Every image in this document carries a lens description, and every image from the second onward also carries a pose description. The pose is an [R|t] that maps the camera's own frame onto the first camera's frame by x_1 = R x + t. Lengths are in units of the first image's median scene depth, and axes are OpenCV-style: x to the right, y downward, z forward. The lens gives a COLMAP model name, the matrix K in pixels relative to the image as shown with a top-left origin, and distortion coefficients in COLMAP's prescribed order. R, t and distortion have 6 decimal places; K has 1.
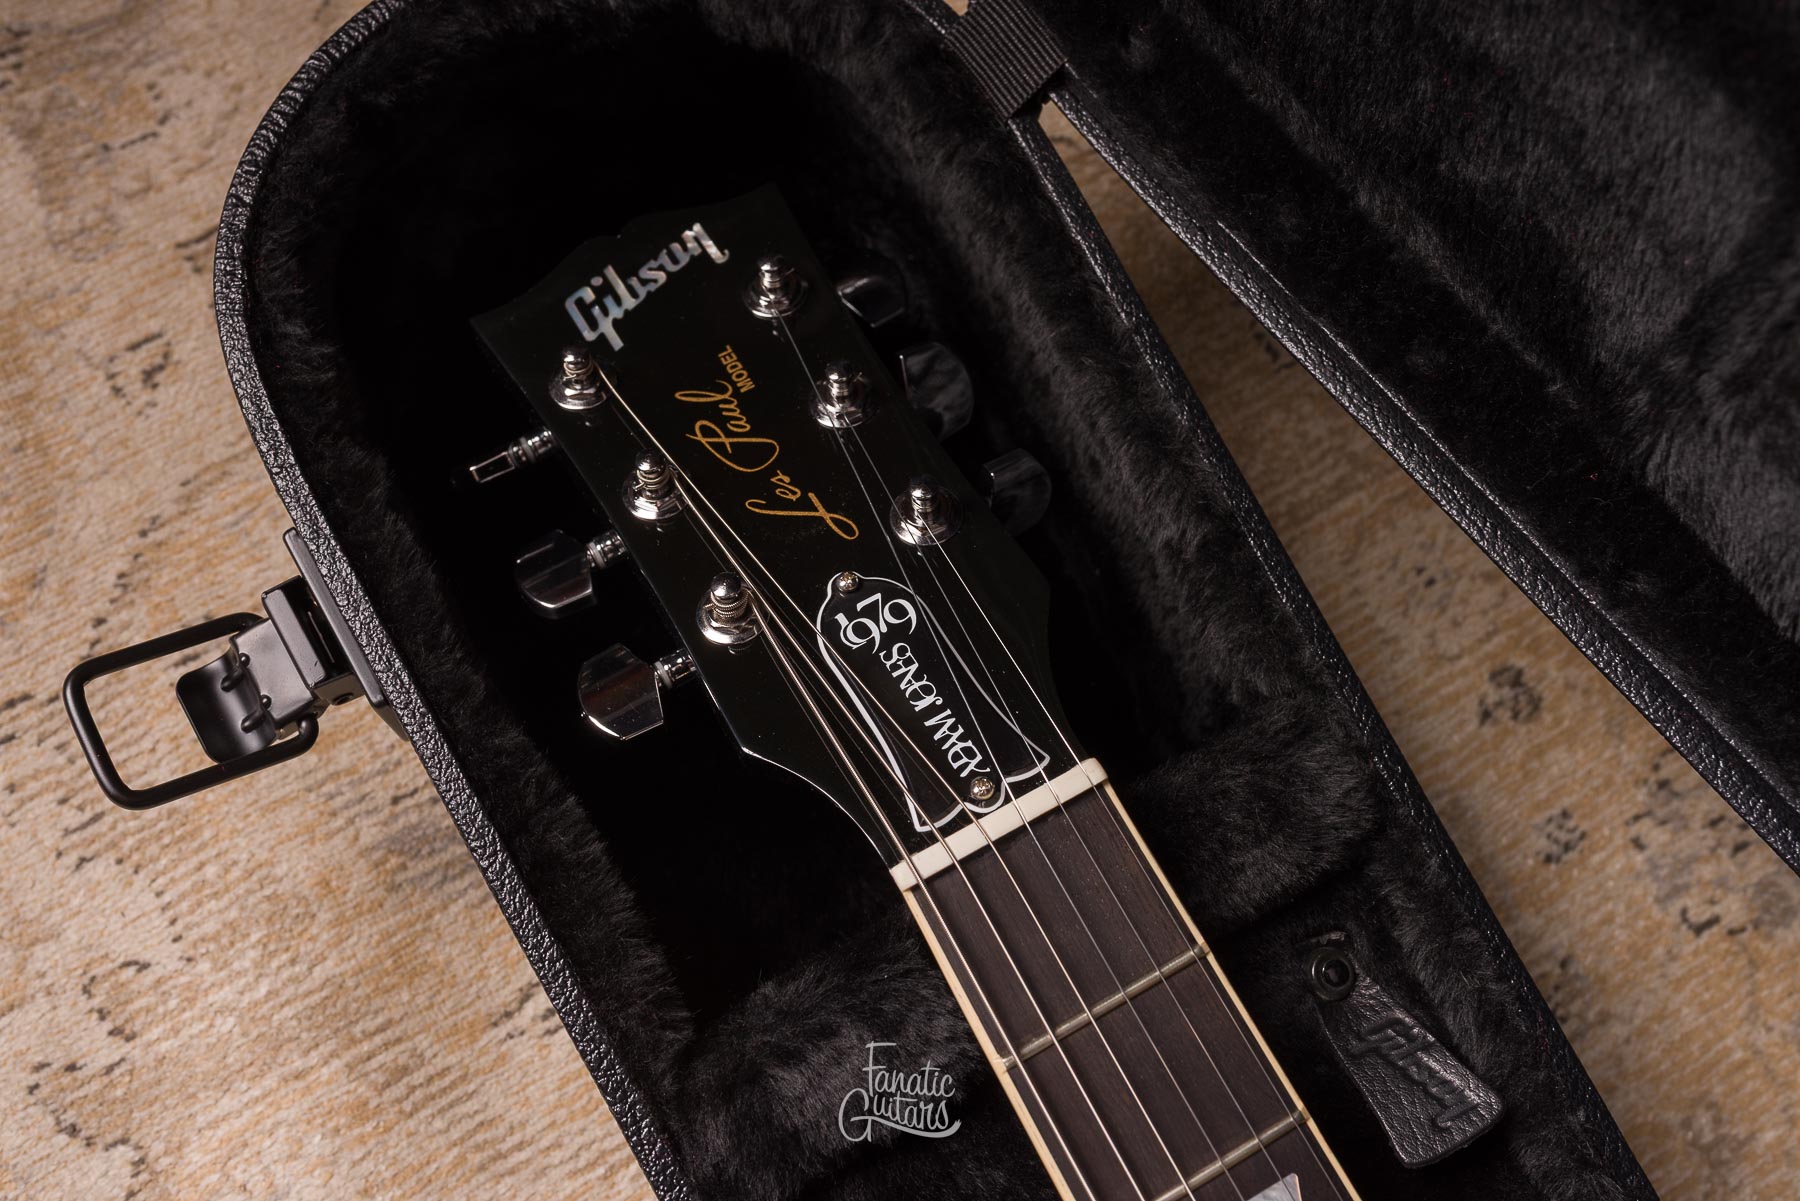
lens RADIAL K [[1780.9, 0, 899.0], [0, 1780.9, 595.5], [0, 0, 1]] dist [0.005536, -0.004513]
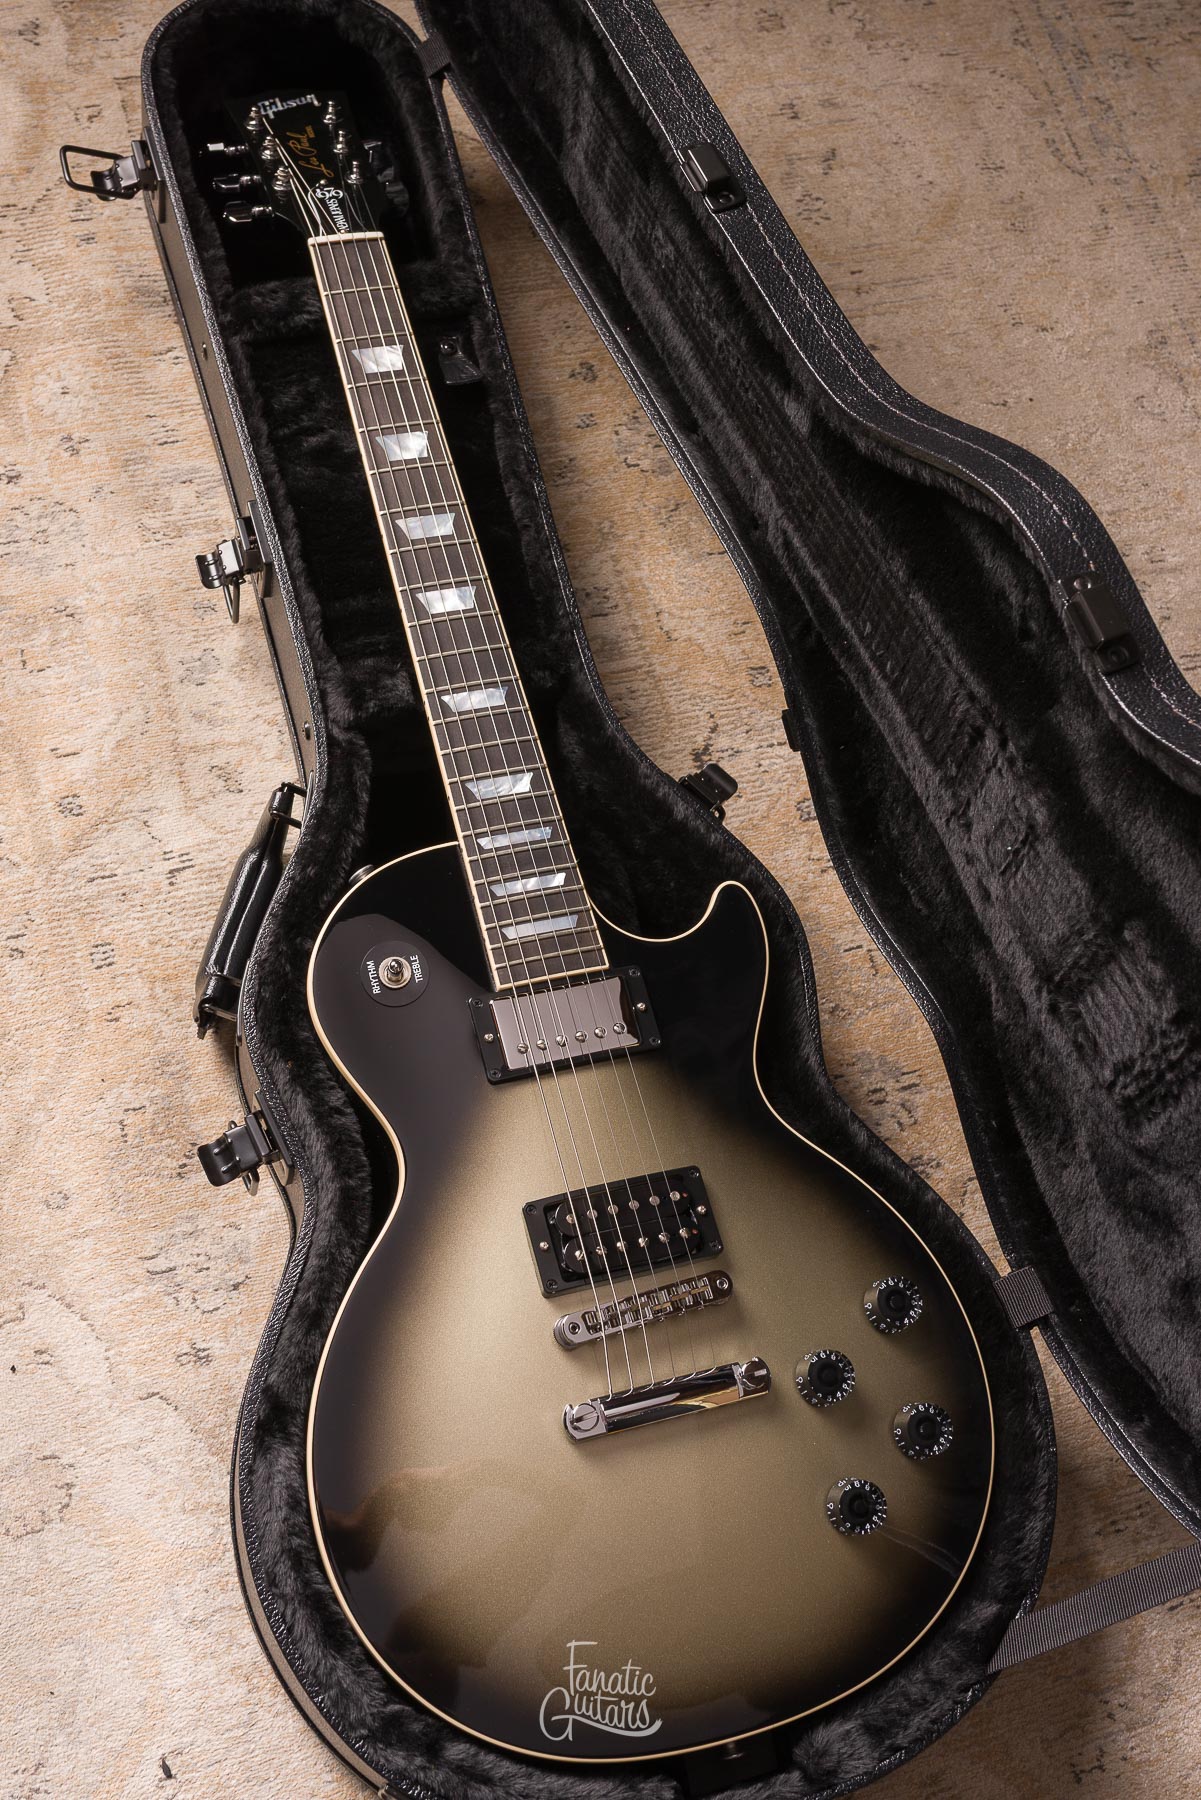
lens RADIAL K [[2106.1, 0, 598.5], [0, 2106.1, 859.1], [0, 0, 1]] dist [0.008330, -0.010633]
pose [[0.968570, 0.248007, -0.019113, 0.682644], [-0.247354, 0.952216, -0.179168, 1.418676], [-0.026236, 0.178264, 0.983633, -2.034675]]
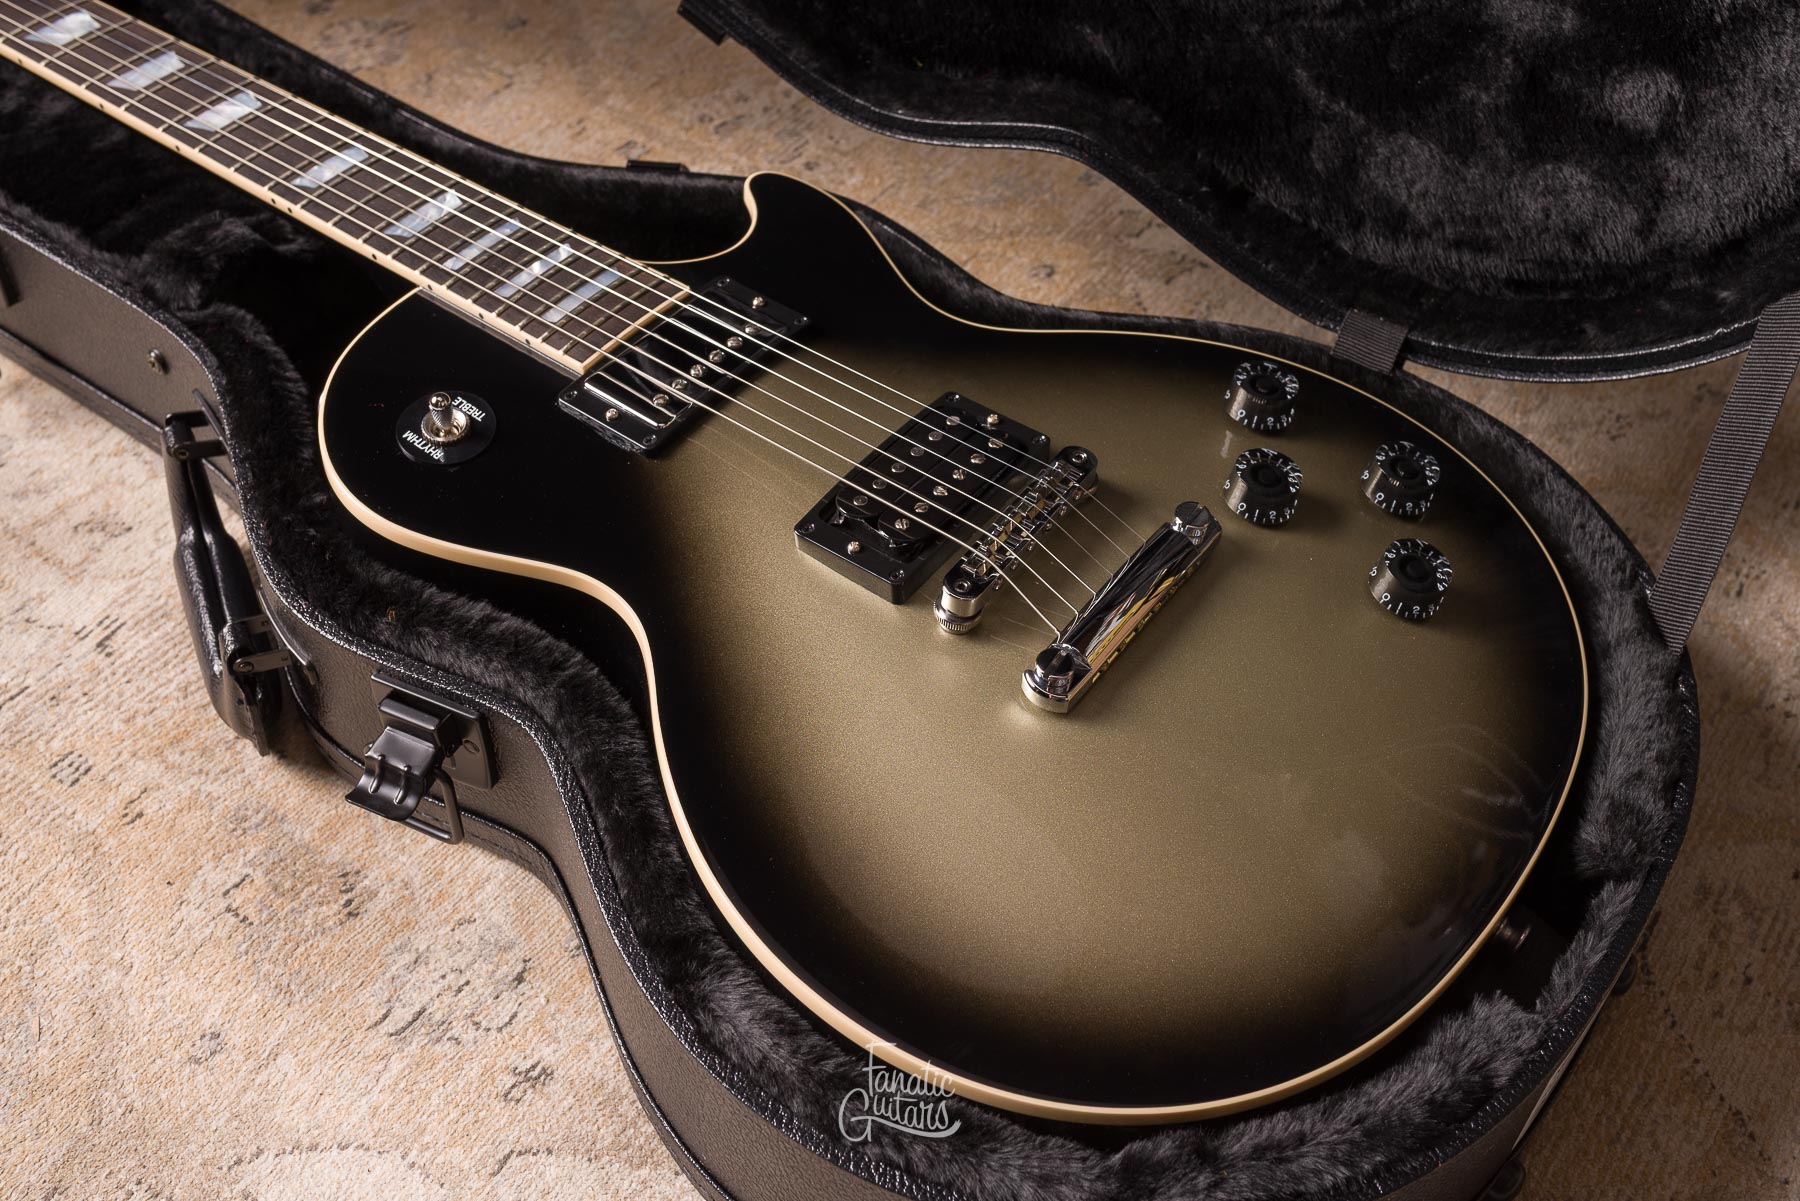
lens RADIAL K [[1955.6, 0, 1002.5], [0, 1955.6, 592.8], [0, 0, 1]] dist [0.002642, 0.005856]
pose [[0.898206, -0.350805, 0.264882, 0.356773], [0.430633, 0.823160, -0.370084, 2.103568], [-0.088213, 0.446479, 0.890435, -0.926656]]
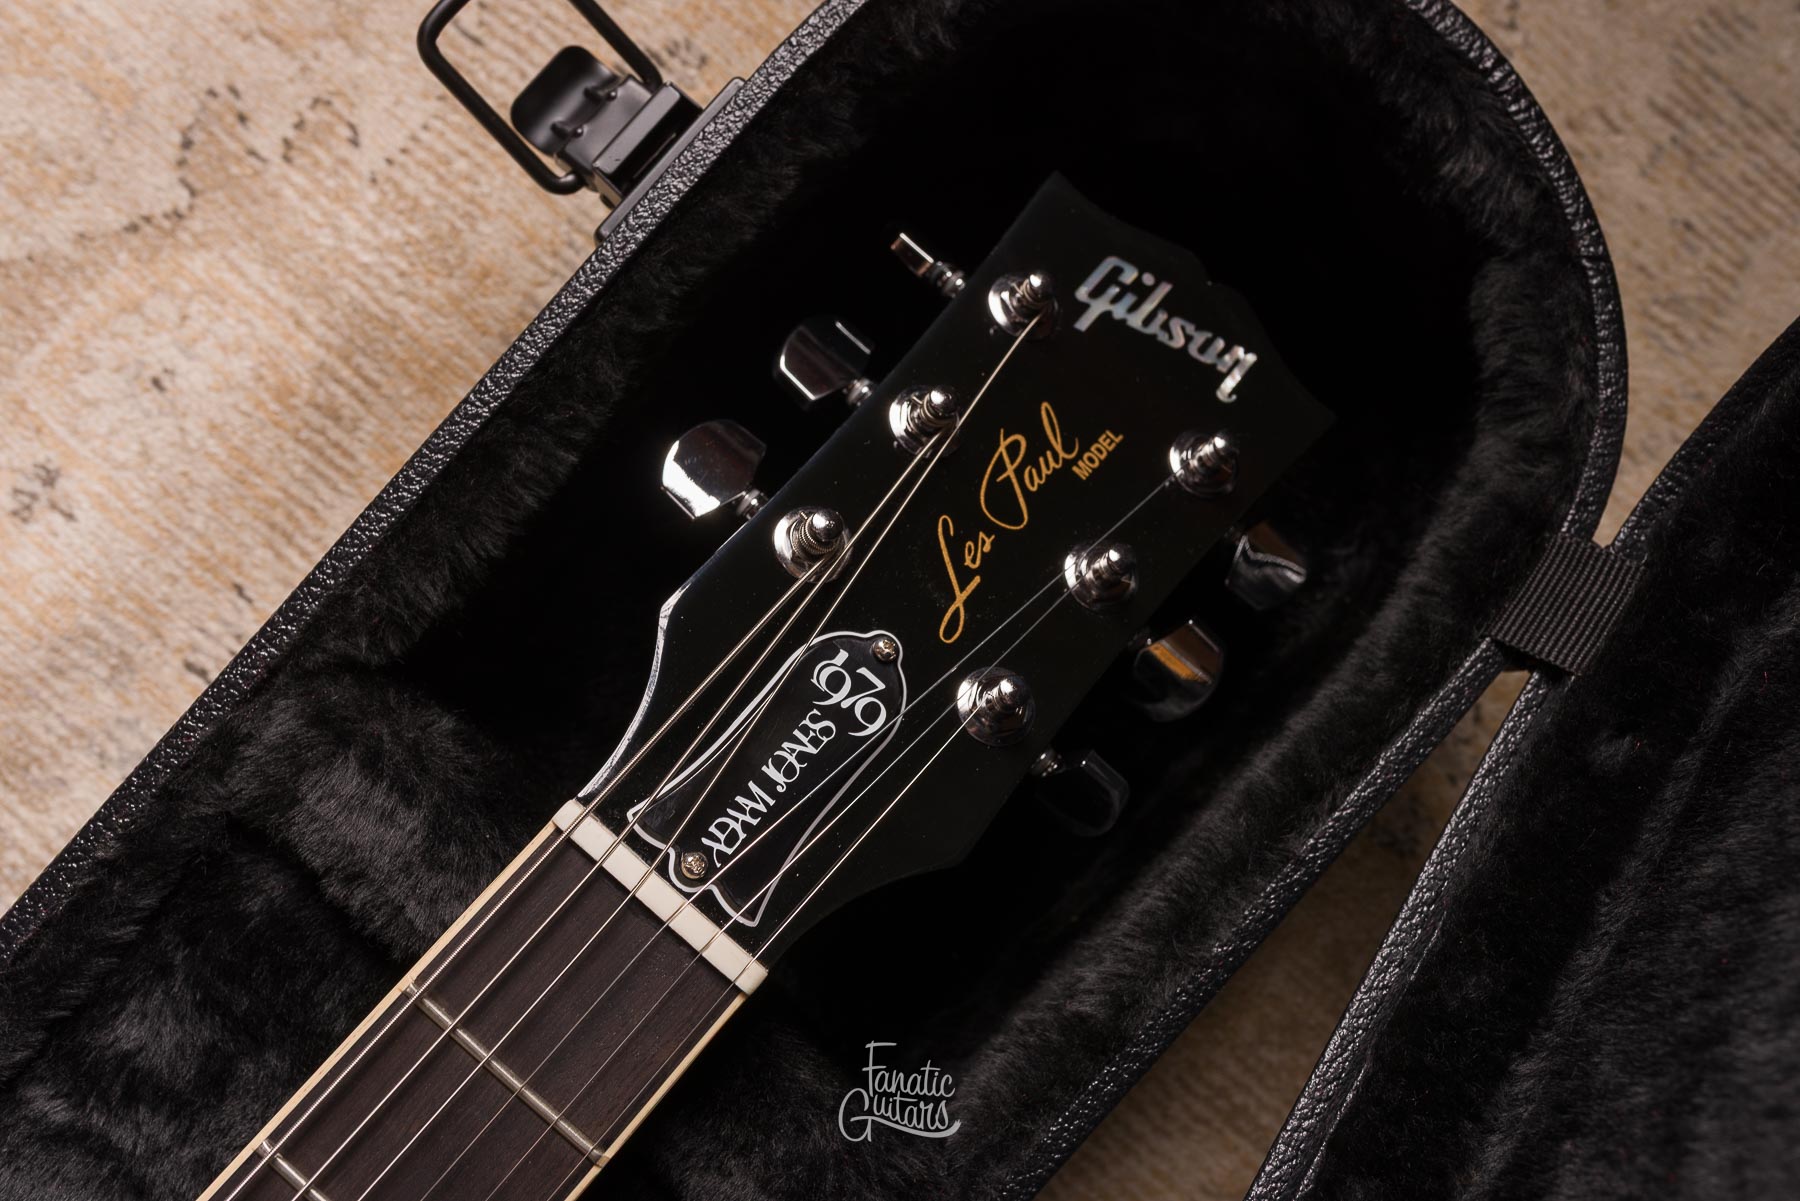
lens RADIAL K [[1807.2, 0, 900.0], [0, 1807.2, 600.5], [0, 0, 1]] dist [0.004860, 0.006614]
pose [[0.339585, 0.927555, -0.155960, 0.083465], [-0.918166, 0.362884, 0.159014, -0.150642], [0.204090, 0.089198, 0.974880, 0.097419]]
